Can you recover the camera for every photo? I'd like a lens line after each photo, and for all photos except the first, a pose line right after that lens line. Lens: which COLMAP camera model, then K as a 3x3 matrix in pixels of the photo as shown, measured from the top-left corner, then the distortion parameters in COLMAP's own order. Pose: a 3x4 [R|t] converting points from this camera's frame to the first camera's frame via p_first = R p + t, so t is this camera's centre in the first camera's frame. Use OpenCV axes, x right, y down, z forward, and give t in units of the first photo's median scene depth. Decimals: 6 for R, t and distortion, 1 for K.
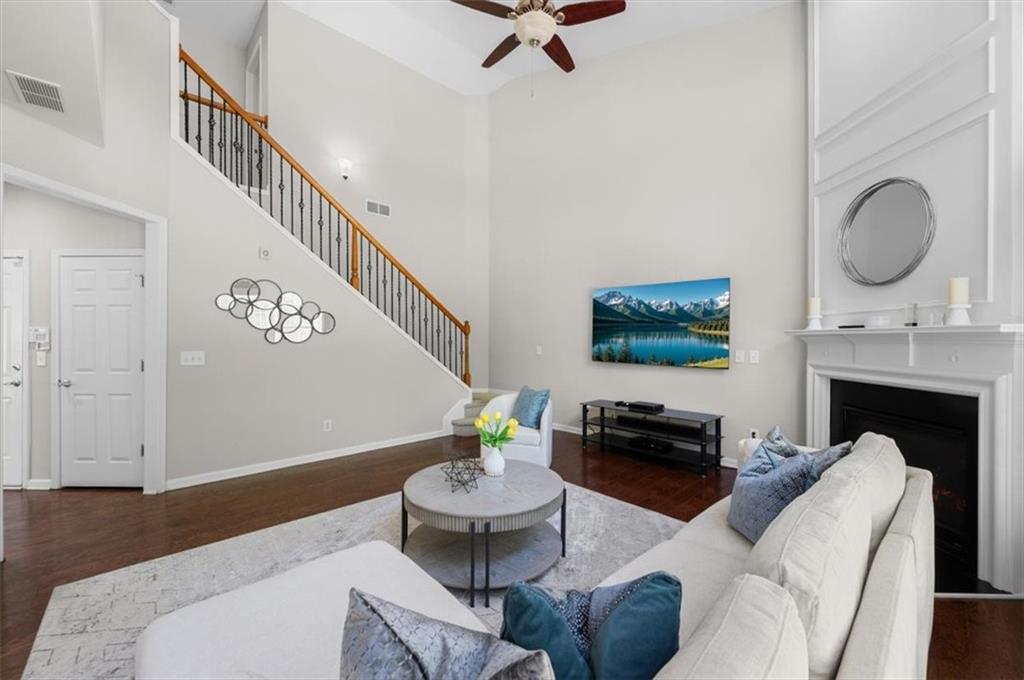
lens RADIAL K [[409.0, 0, 512.0], [0, 409.0, 340.0], [0, 0, 1]] dist [-0.000516, -0.000072]
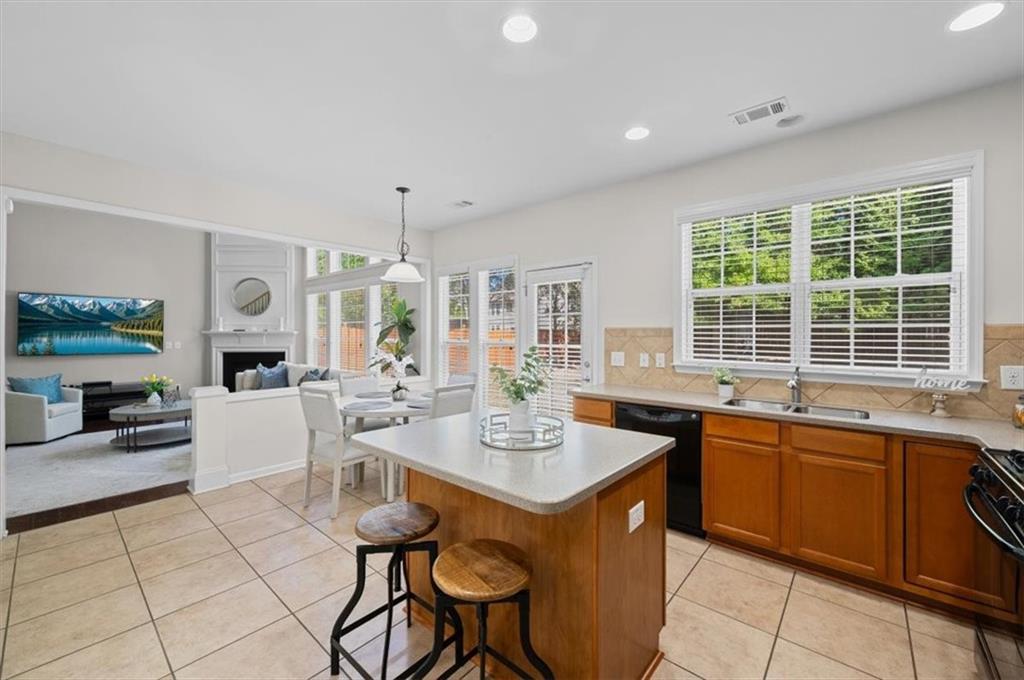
lens RADIAL K [[406.9, 0, 514.0], [0, 406.9, 331.8], [0, 0, 1]] dist [0.001792, -0.000031]
pose [[-0.089789, 0.003526, 0.995955, -1.405655], [0.005451, 0.999980, -0.003048, -0.005401], [-0.995946, 0.005155, -0.089806, -0.357451]]
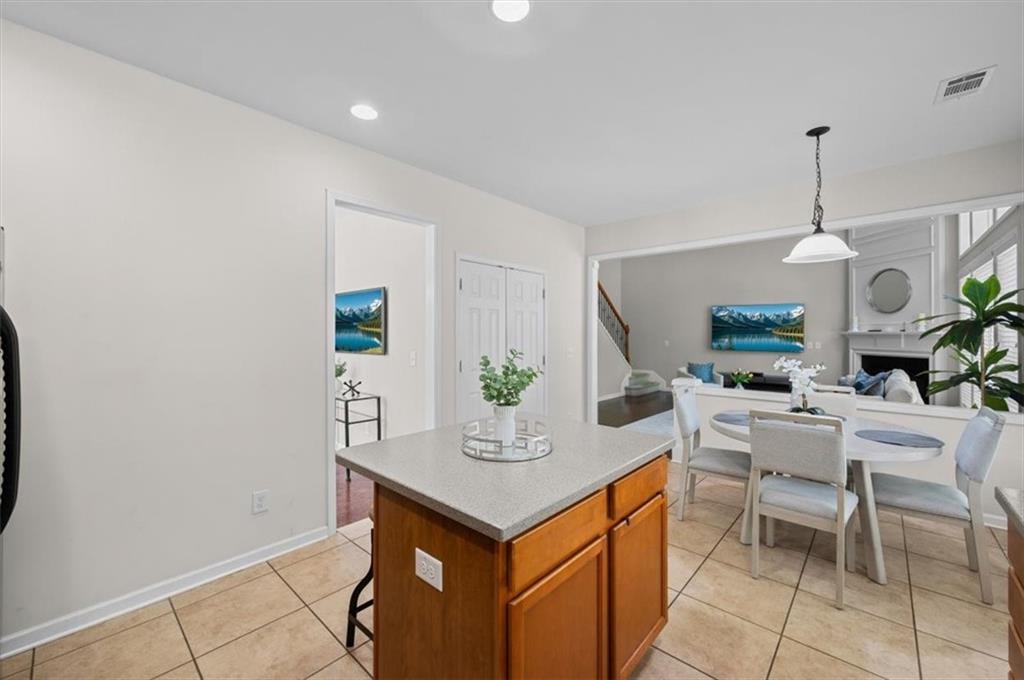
lens RADIAL K [[406.9, 0, 514.0], [0, 406.9, 331.8], [0, 0, 1]] dist [0.001792, -0.000031]
pose [[0.997869, -0.000403, 0.065254, -0.973365], [0.001177, 0.999929, -0.011828, -0.002881], [-0.065245, 0.011880, 0.997799, -0.829914]]
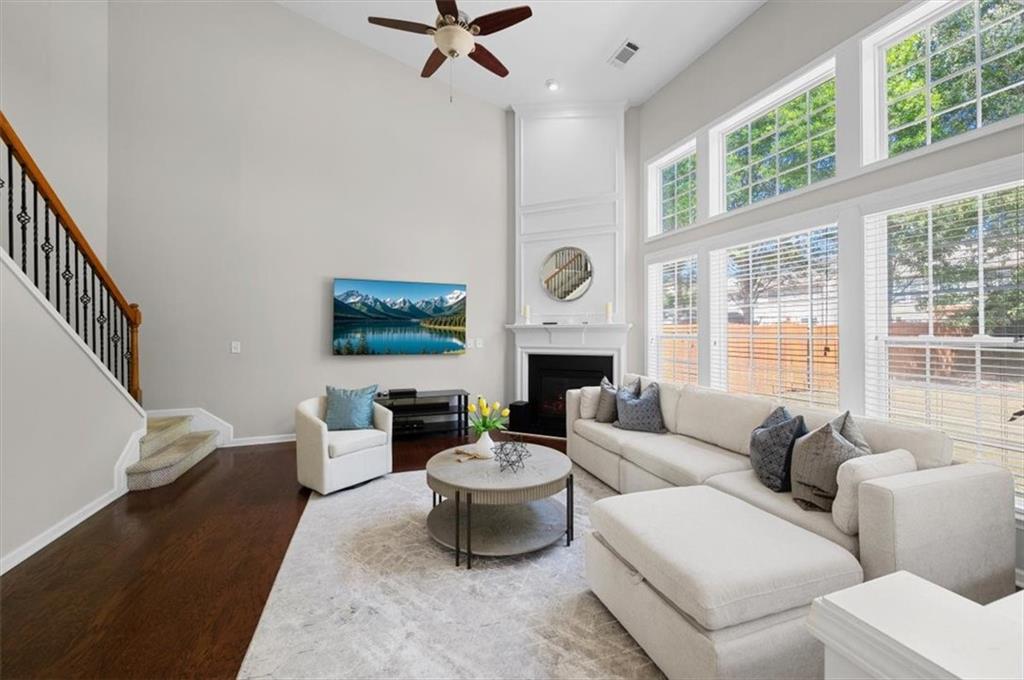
lens RADIAL K [[406.9, 0, 514.0], [0, 406.9, 331.8], [0, 0, 1]] dist [0.001792, -0.000031]
pose [[0.410527, -0.005234, 0.911833, -0.646533], [0.010115, 0.999948, 0.001185, -0.000380], [-0.911792, 0.008737, 0.410559, 0.322580]]
